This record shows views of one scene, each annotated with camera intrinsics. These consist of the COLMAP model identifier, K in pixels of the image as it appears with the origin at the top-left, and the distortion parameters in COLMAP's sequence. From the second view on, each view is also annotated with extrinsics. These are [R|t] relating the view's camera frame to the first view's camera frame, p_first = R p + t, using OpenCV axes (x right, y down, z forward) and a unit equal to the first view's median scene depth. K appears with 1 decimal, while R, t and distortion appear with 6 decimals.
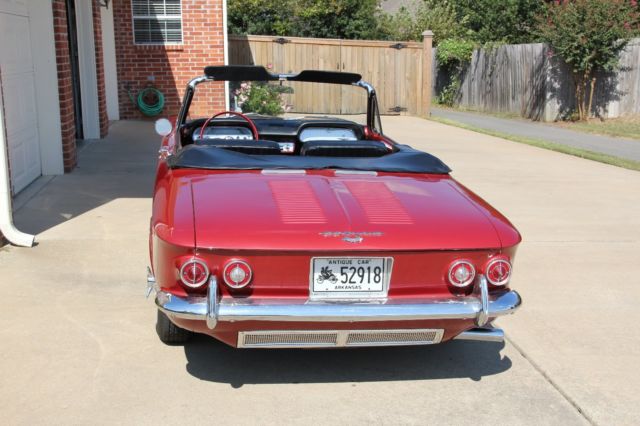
lens RADIAL K [[850.3, 0, 320.0], [0, 850.3, 213.0], [0, 0, 1]] dist [0.107565, 0.035468]
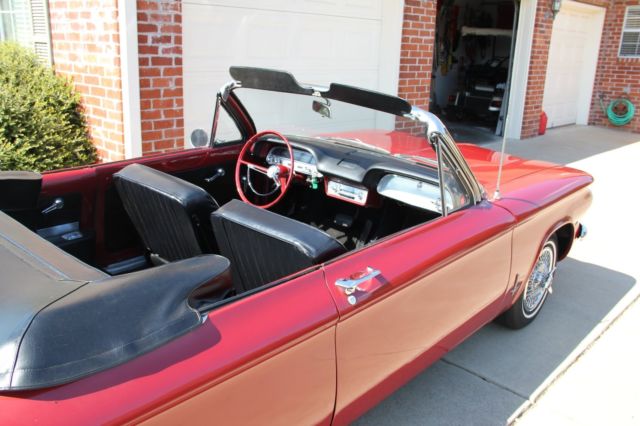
lens RADIAL K [[586.8, 0, 320.0], [0, 586.8, 213.0], [0, 0, 1]] dist [-0.160789, 0.237335]
pose [[0.637116, 0.245304, -0.730691, 0.110242], [-0.189724, 0.968747, 0.159795, -0.051956], [0.747053, 0.036822, 0.663744, 0.263081]]
